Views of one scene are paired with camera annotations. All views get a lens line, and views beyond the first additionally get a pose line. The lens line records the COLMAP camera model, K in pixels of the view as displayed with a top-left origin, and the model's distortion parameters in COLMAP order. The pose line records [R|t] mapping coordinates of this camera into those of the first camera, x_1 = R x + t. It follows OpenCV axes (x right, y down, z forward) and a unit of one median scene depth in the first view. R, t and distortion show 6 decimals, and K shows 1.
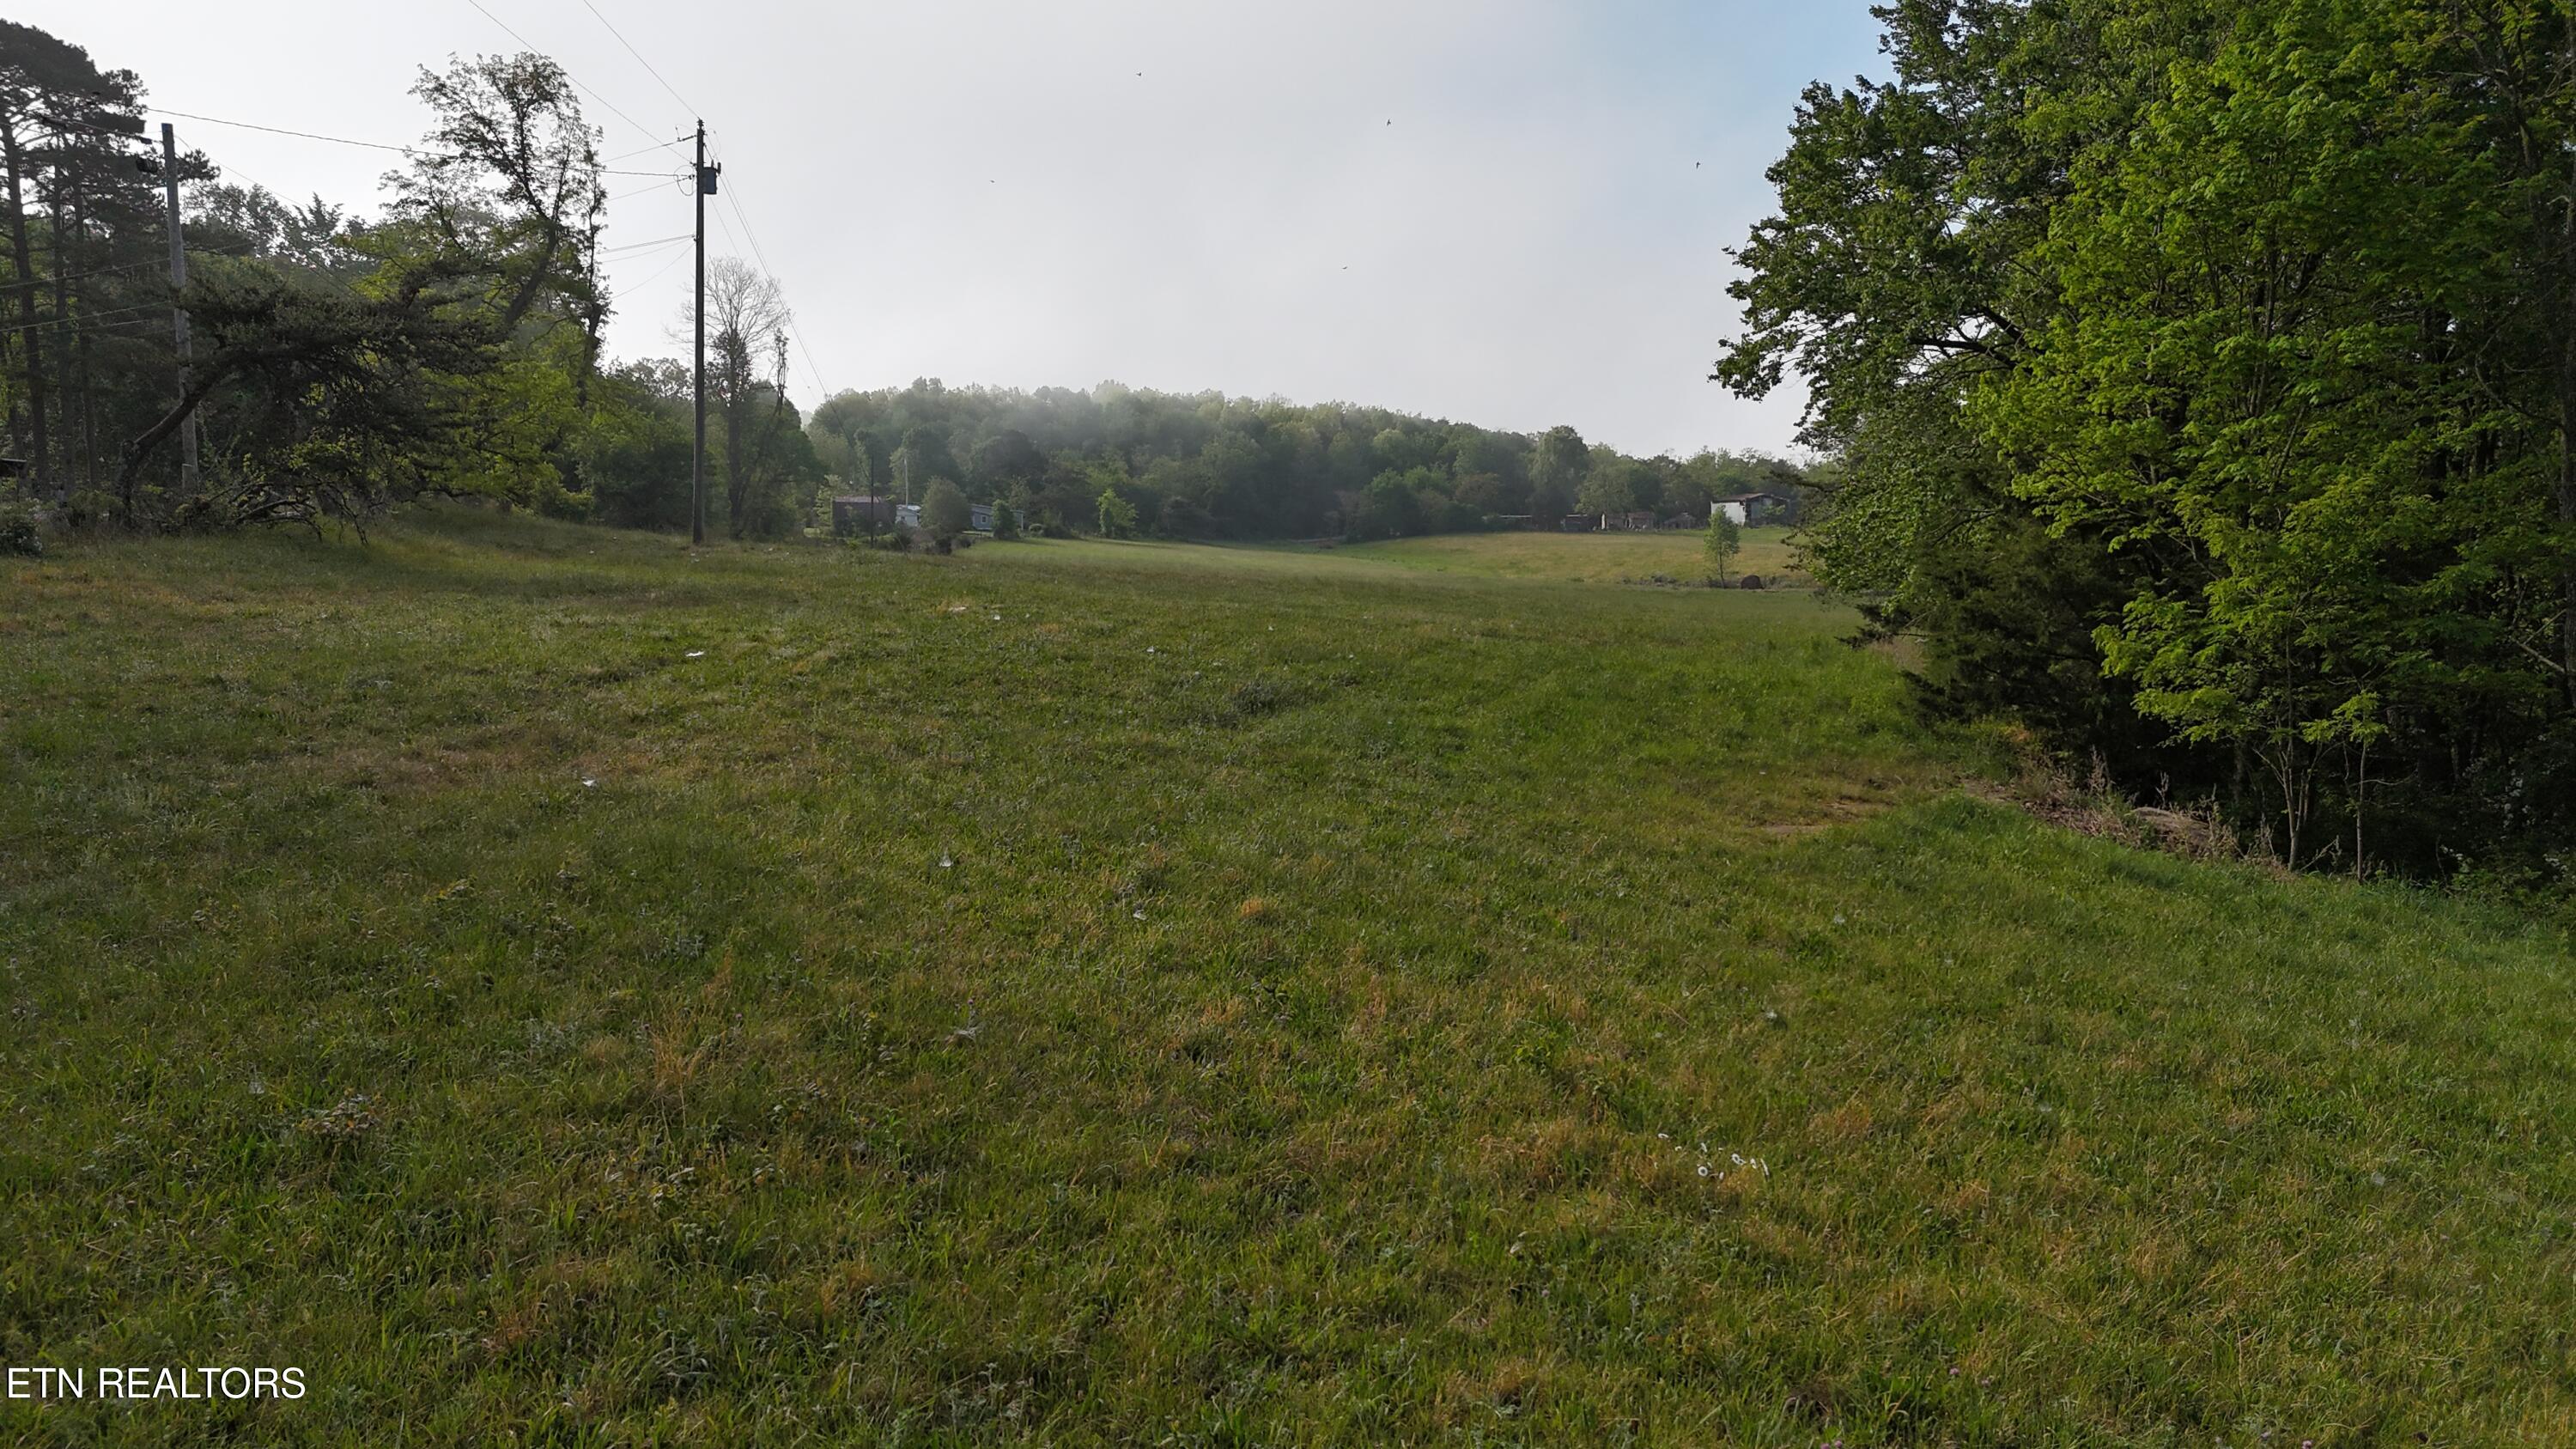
lens RADIAL K [[1881.3, 0, 1278.1], [0, 1881.3, 729.0], [0, 0, 1]] dist [0.089811, -0.085171]
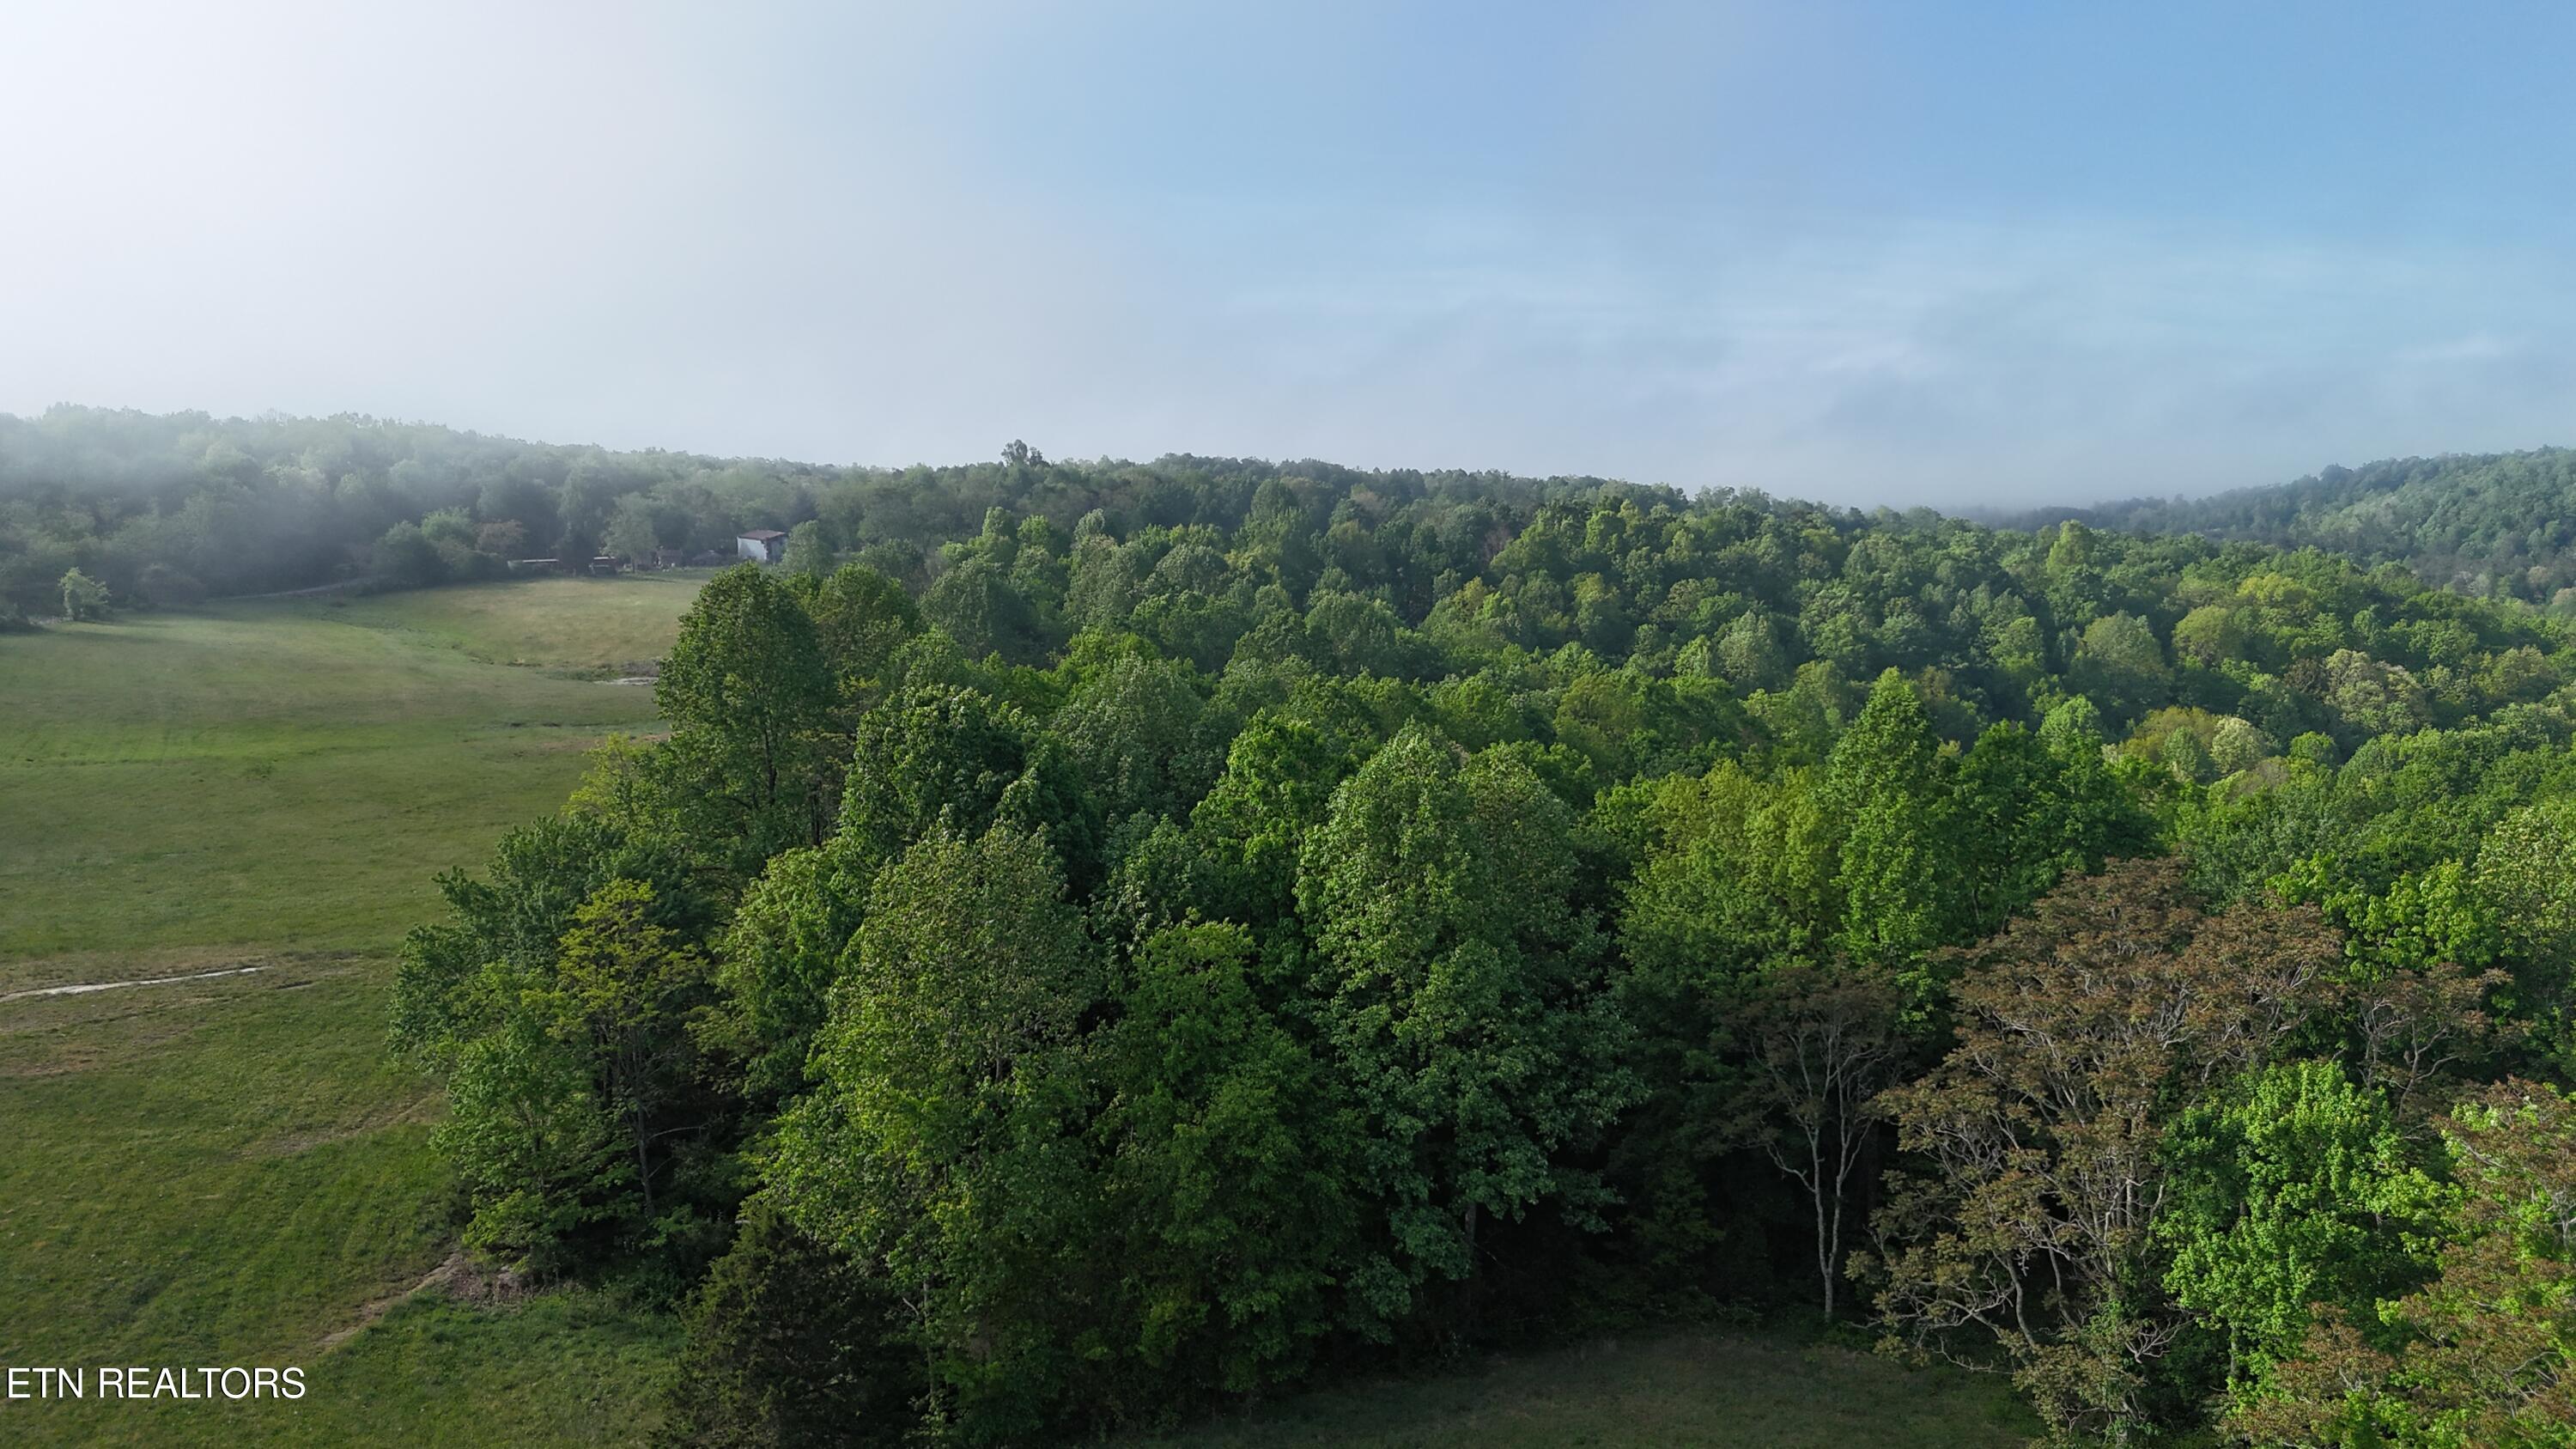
lens RADIAL K [[1881.3, 0, 1291.7], [0, 1881.3, 723.4], [0, 0, 1]] dist [0.089811, -0.085171]
pose [[0.891763, -0.069613, 0.447116, 0.017522], [0.051701, 0.997300, 0.052157, -0.056338], [-0.449540, -0.023395, 0.892954, -0.134221]]
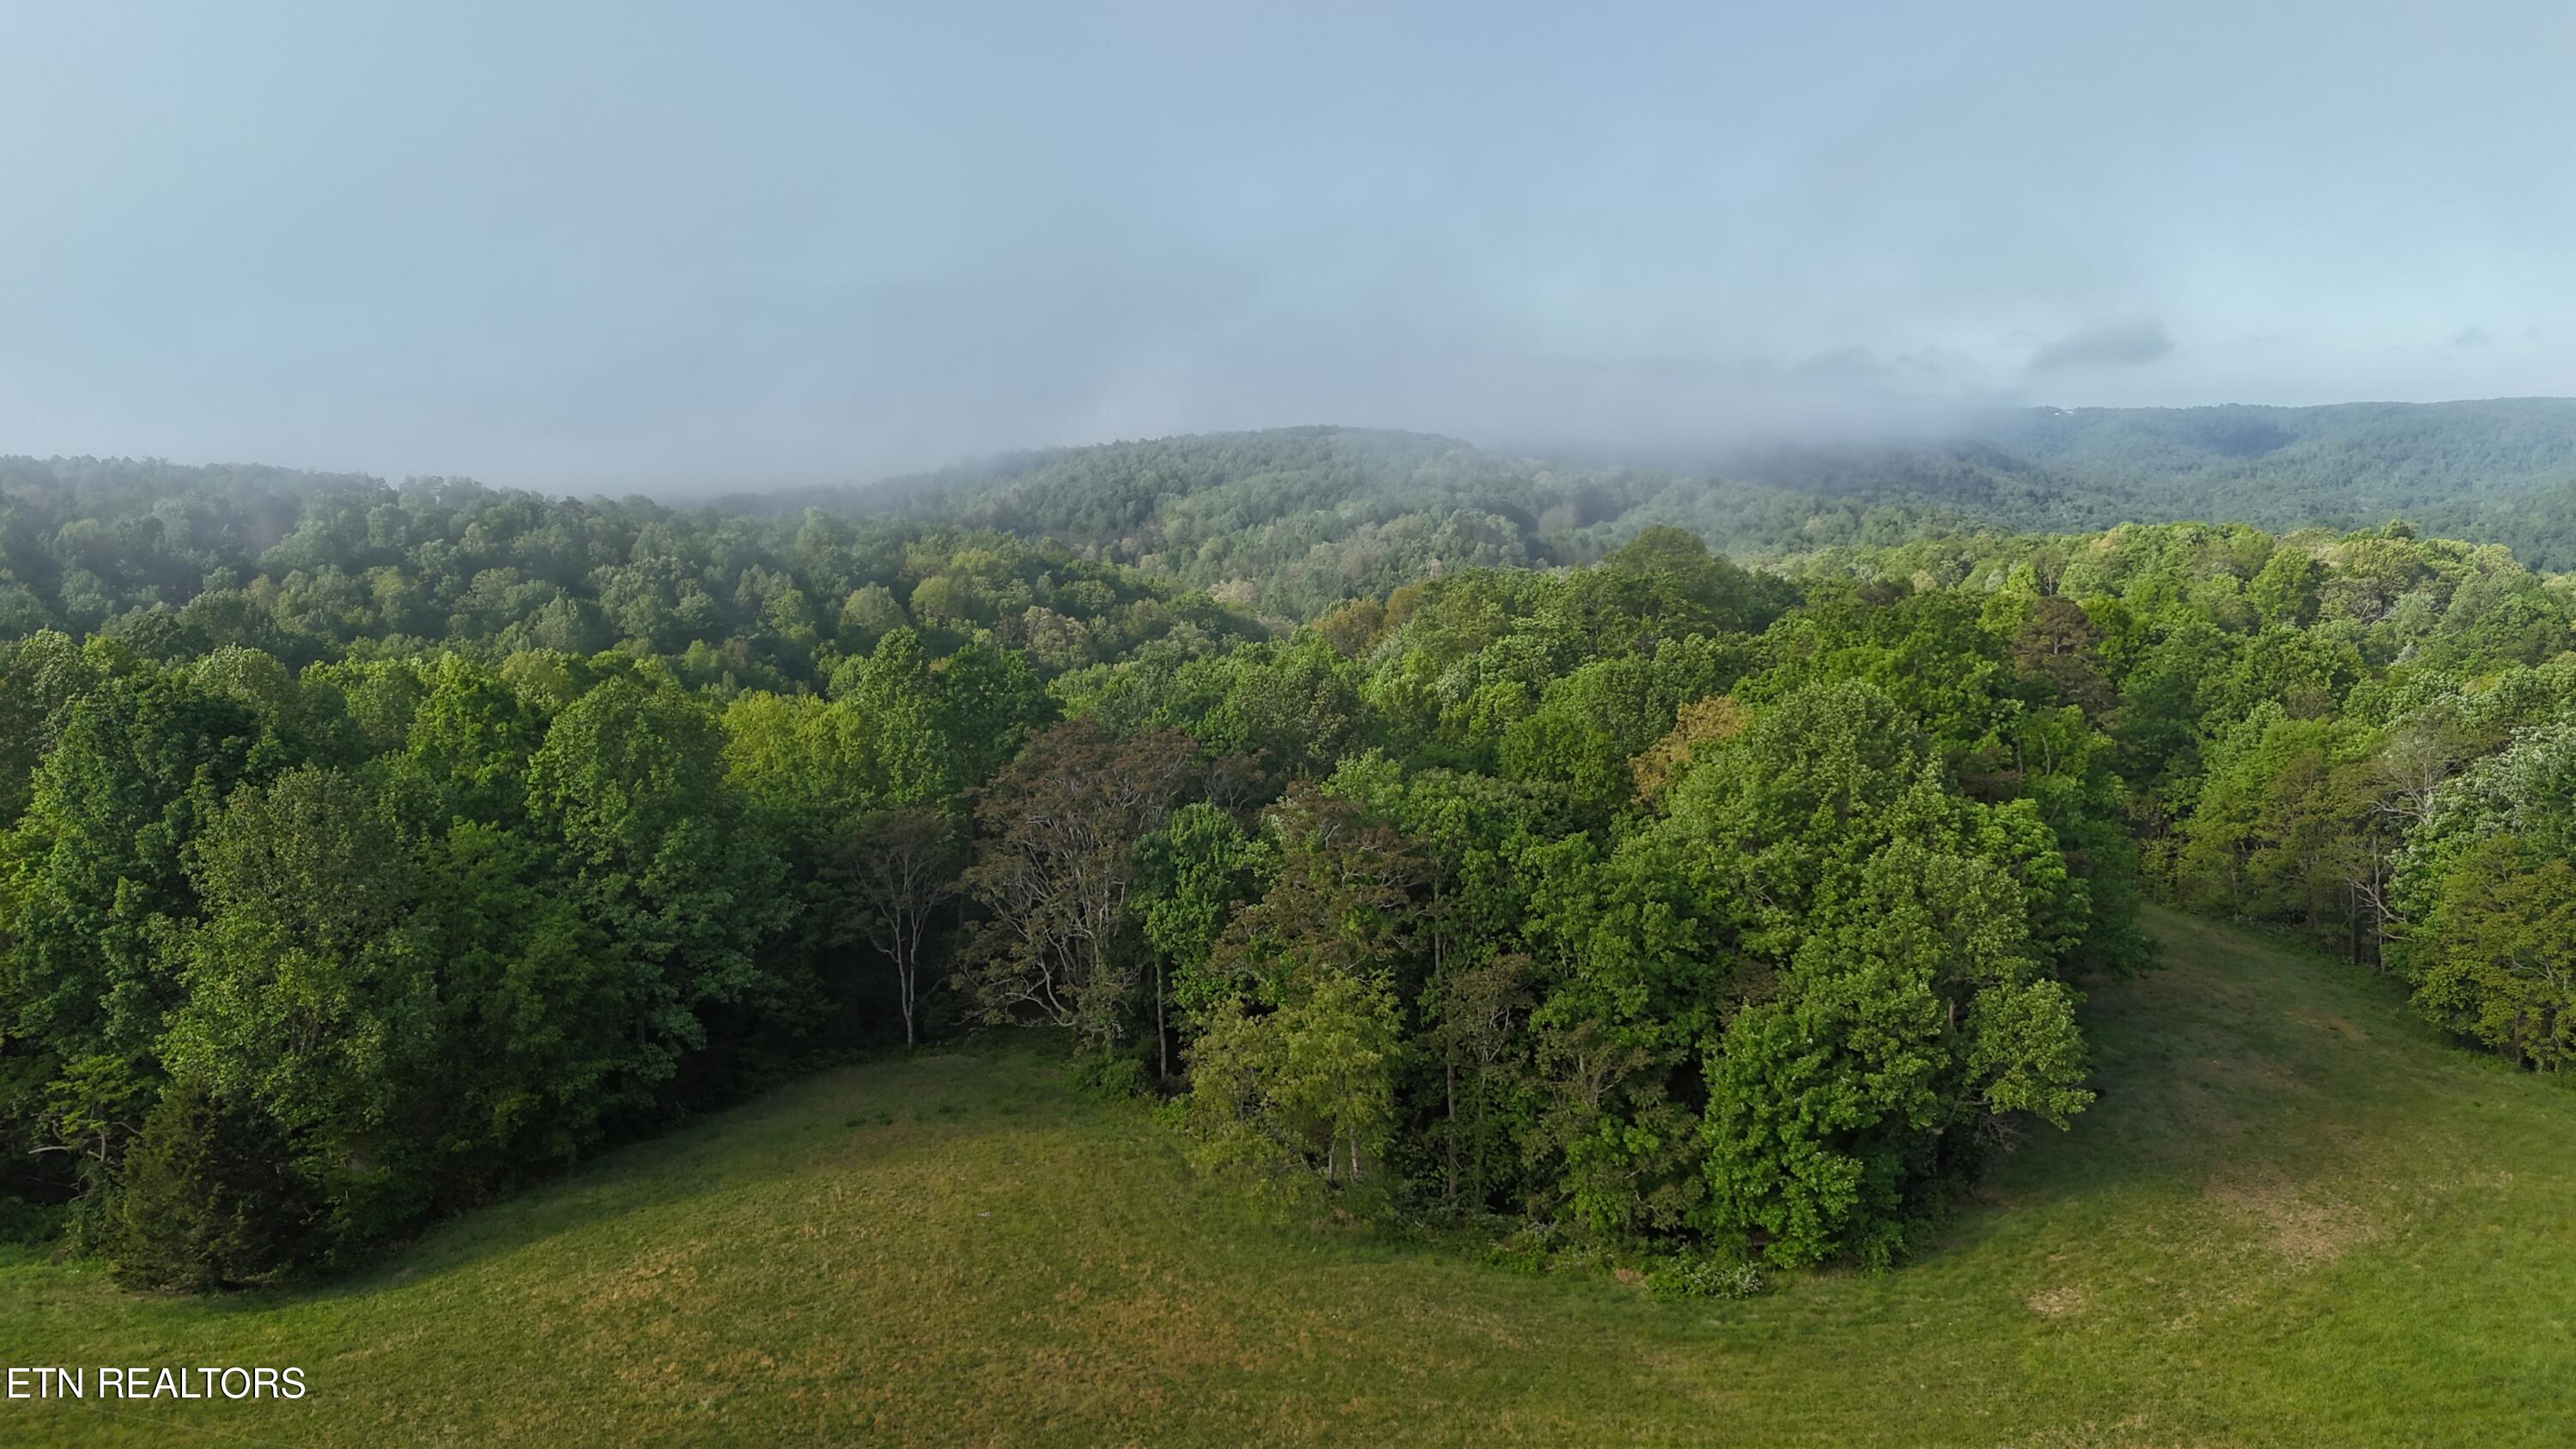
lens RADIAL K [[1881.3, 0, 1287.7], [0, 1881.3, 717.5], [0, 0, 1]] dist [0.089811, -0.085171]
pose [[0.421298, -0.136946, 0.896523, -0.073140], [0.095454, 0.989739, 0.106329, -0.057793], [-0.901885, 0.040781, 0.430047, -0.163150]]
